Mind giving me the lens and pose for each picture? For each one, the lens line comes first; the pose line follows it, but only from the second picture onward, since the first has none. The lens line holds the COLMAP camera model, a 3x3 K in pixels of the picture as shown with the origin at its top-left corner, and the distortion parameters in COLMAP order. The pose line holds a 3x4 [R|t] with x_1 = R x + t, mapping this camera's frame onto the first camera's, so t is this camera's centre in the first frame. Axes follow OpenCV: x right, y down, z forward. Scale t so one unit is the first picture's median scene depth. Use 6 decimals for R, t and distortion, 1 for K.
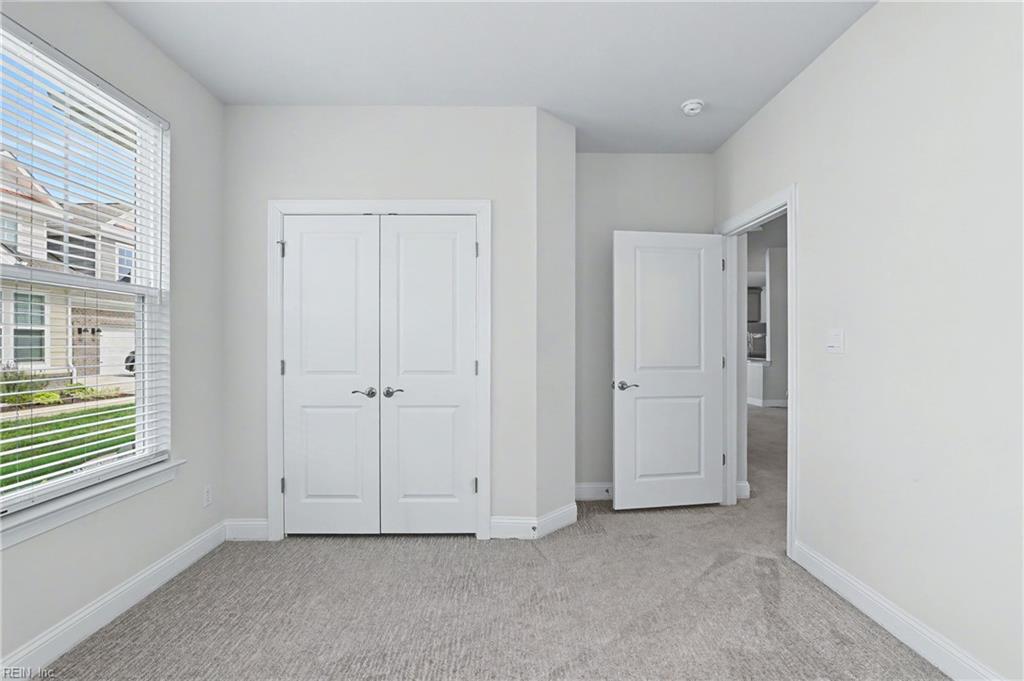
lens RADIAL K [[481.9, 0, 512.8], [0, 481.9, 339.6], [0, 0, 1]] dist [-0.011413, 0.000372]
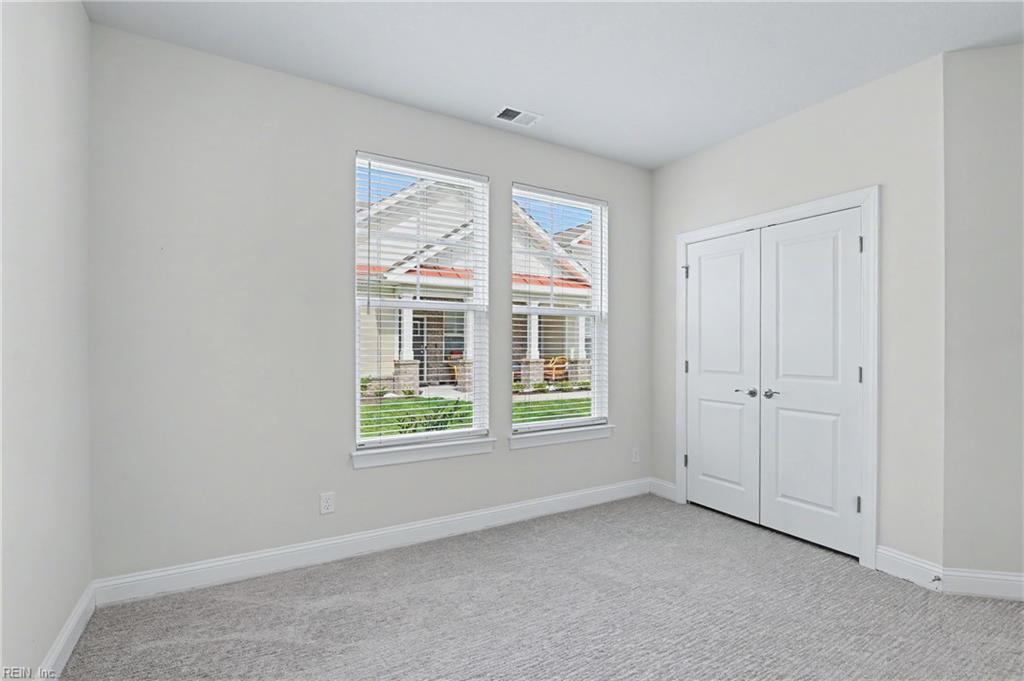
lens RADIAL K [[481.9, 0, 516.3], [0, 481.9, 339.6], [0, 0, 1]] dist [-0.011413, 0.000372]
pose [[0.498132, -0.009506, -0.867049, 0.387155], [0.000261, 0.999942, -0.010813, 0.001464], [0.867101, 0.005160, 0.498105, -0.009747]]
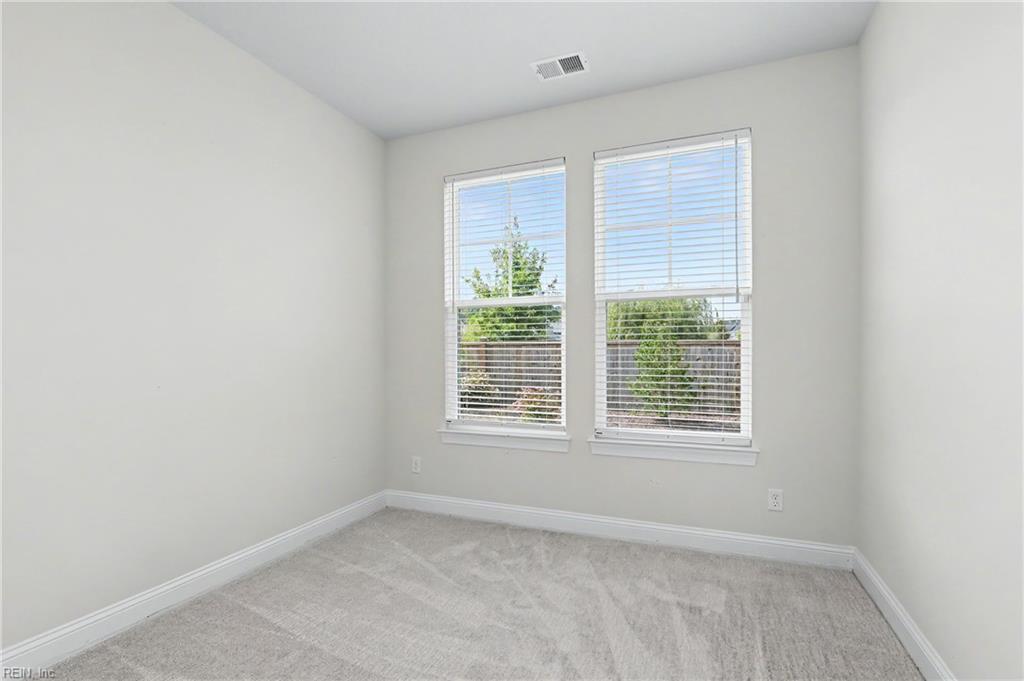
lens RADIAL K [[481.9, 0, 532.8], [0, 481.9, 339.9], [0, 0, 1]] dist [-0.011413, 0.000372]
pose [[-0.396926, 0.008101, -0.917815, 0.374878], [0.022769, 0.999740, -0.001023, 0.005053], [0.917568, -0.021304, -0.397007, 0.830999]]
